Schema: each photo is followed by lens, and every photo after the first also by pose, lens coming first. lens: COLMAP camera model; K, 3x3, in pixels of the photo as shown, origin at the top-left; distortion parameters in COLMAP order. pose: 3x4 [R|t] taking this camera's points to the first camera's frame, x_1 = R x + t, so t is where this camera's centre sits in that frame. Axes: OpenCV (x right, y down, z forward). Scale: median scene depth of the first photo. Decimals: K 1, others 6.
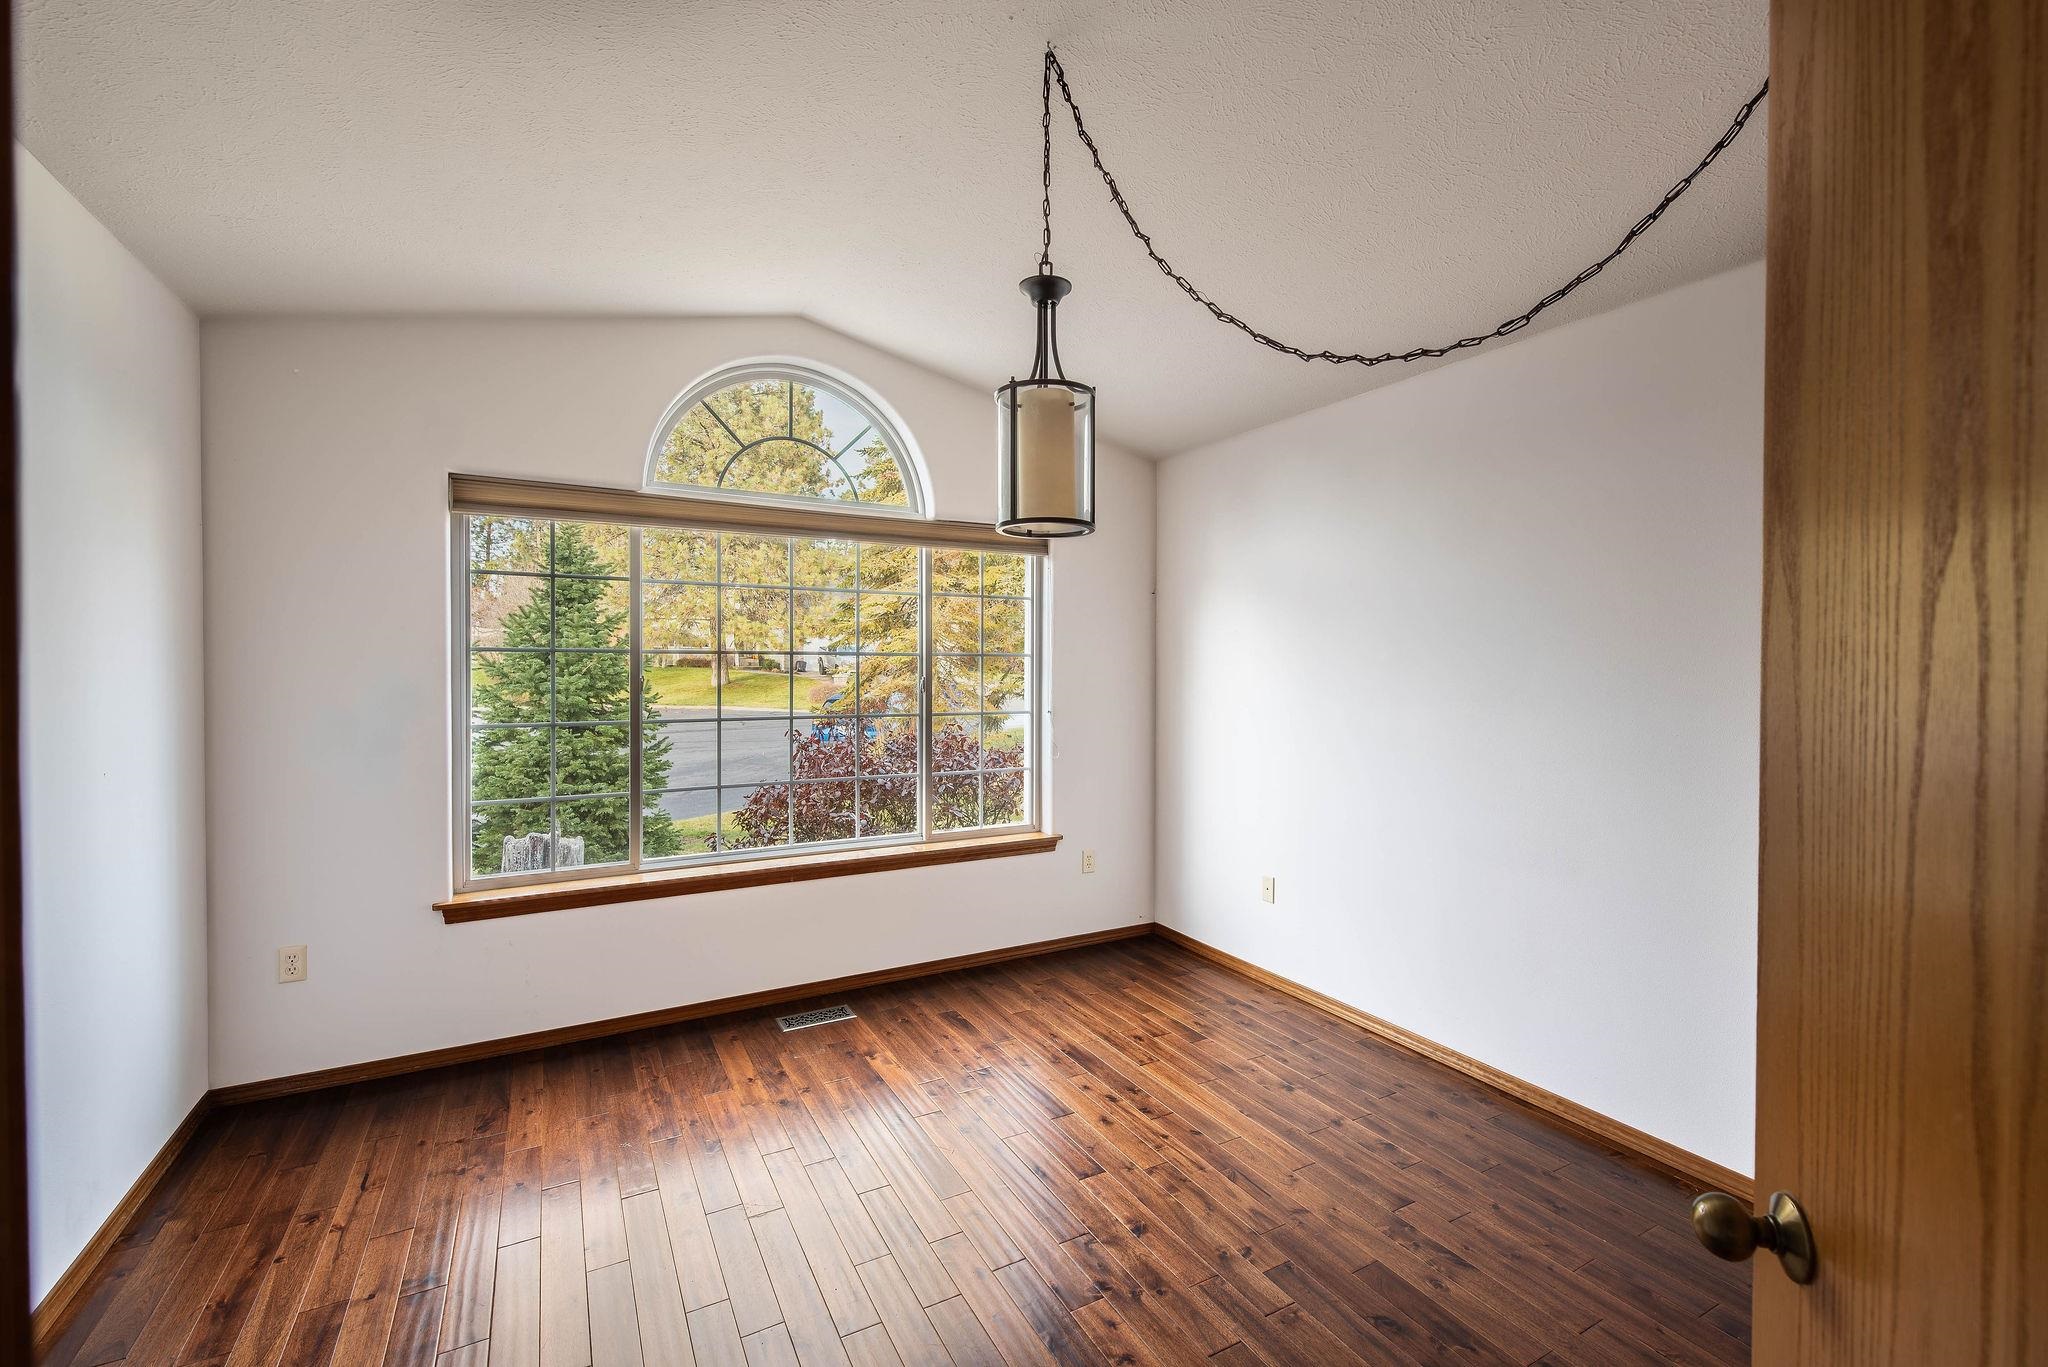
lens RADIAL K [[870.0, 0, 1050.1], [0, 870.0, 677.6], [0, 0, 1]] dist [0.013044, -0.000186]
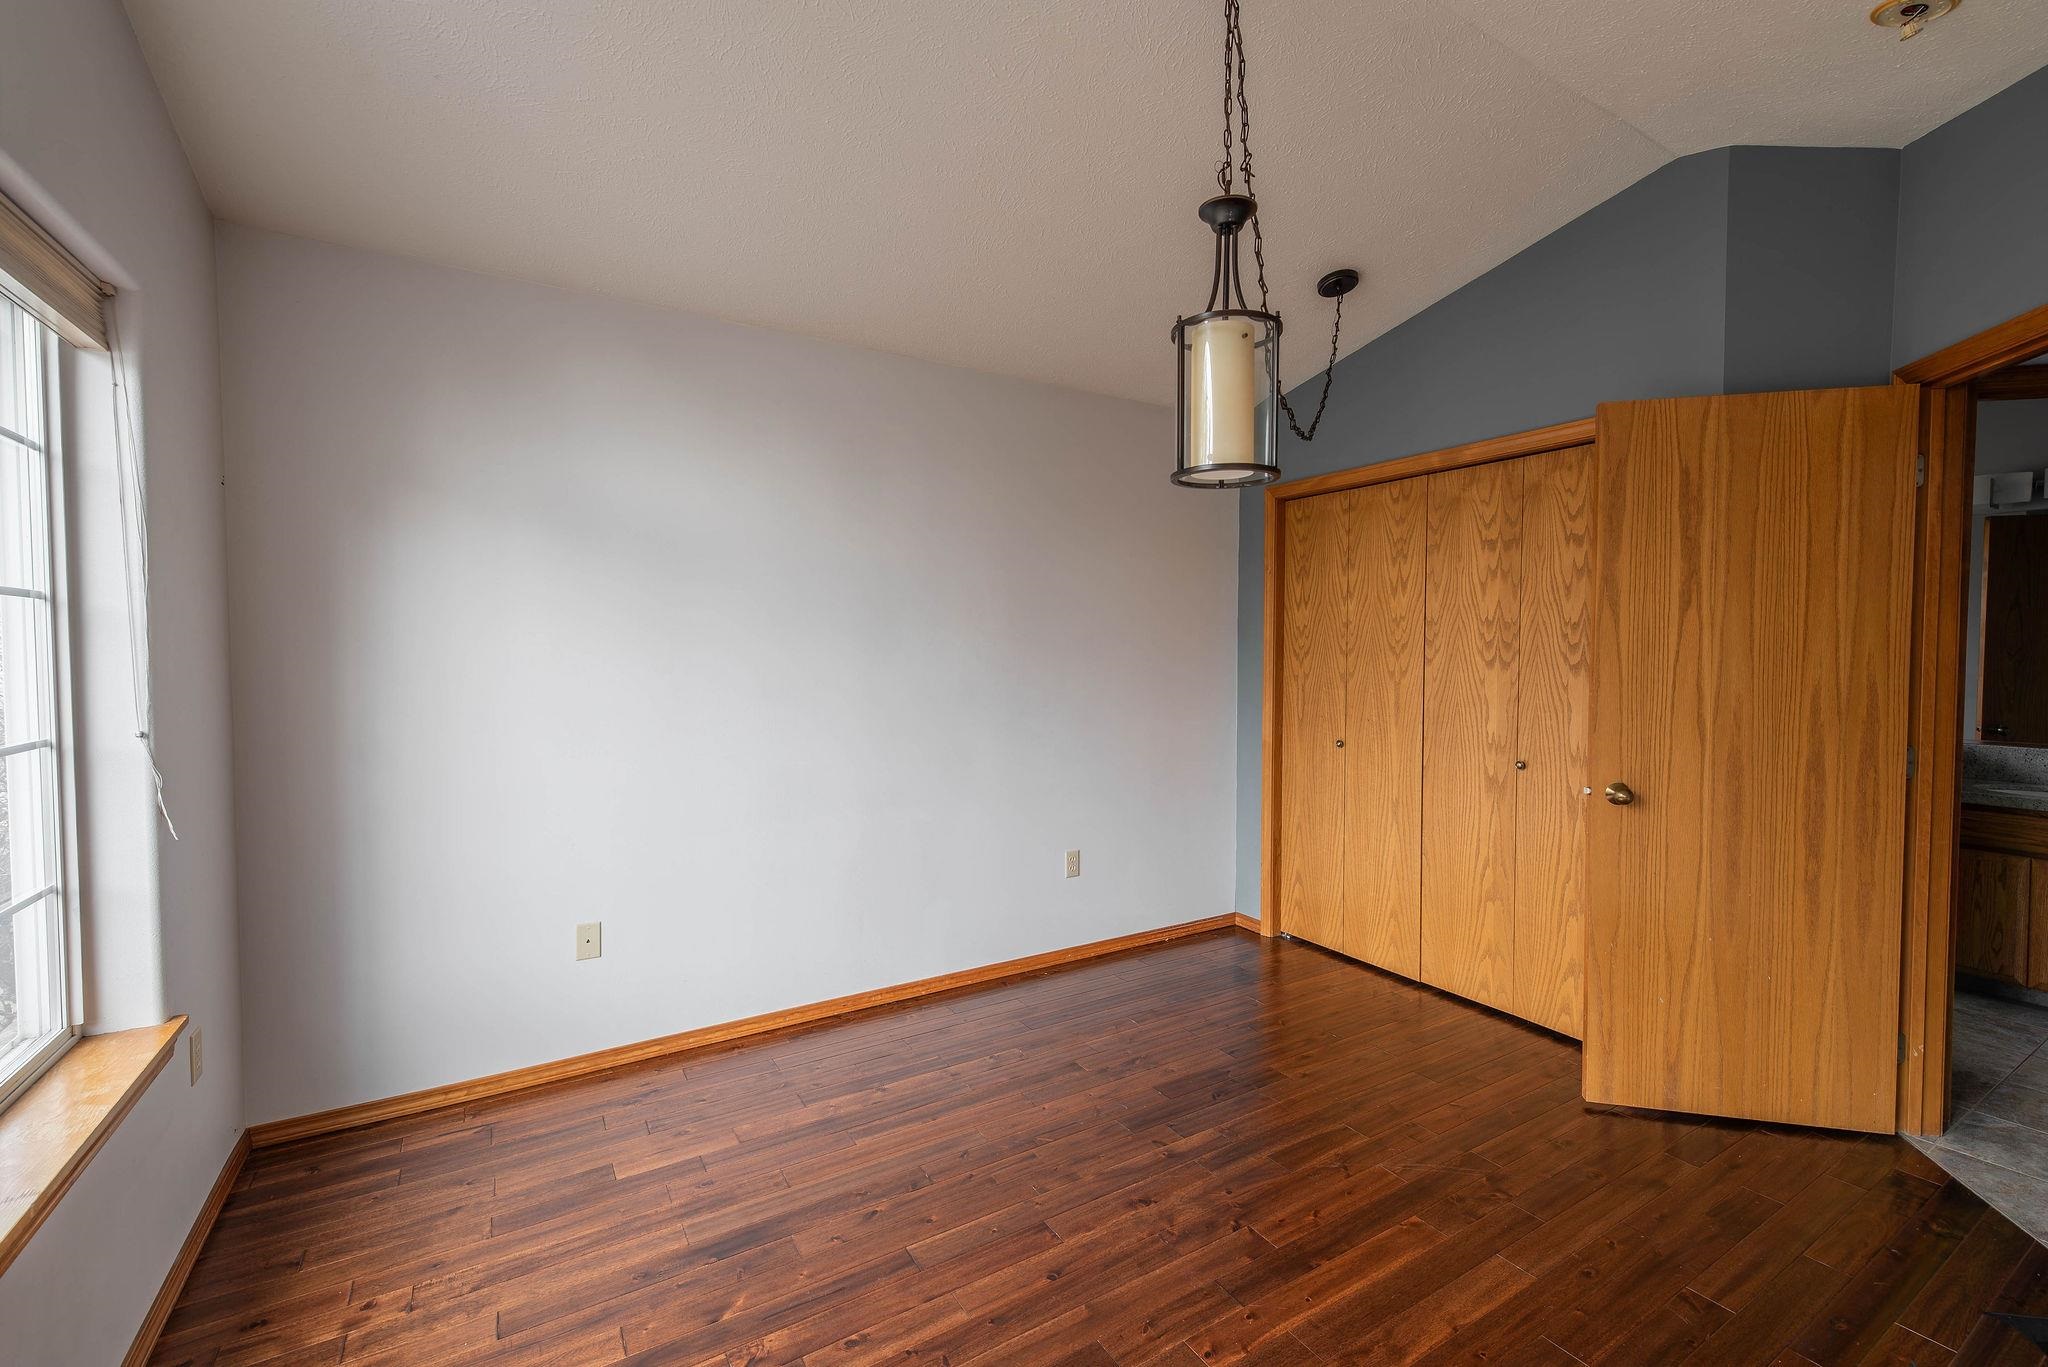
lens RADIAL K [[870.0, 0, 1050.1], [0, 870.0, 677.6], [0, 0, 1]] dist [0.013044, -0.000186]
pose [[-0.032676, -0.043508, 0.998519, -0.882923], [0.013133, 0.998947, 0.043956, -0.008324], [-0.999380, 0.014550, -0.032070, 1.162351]]
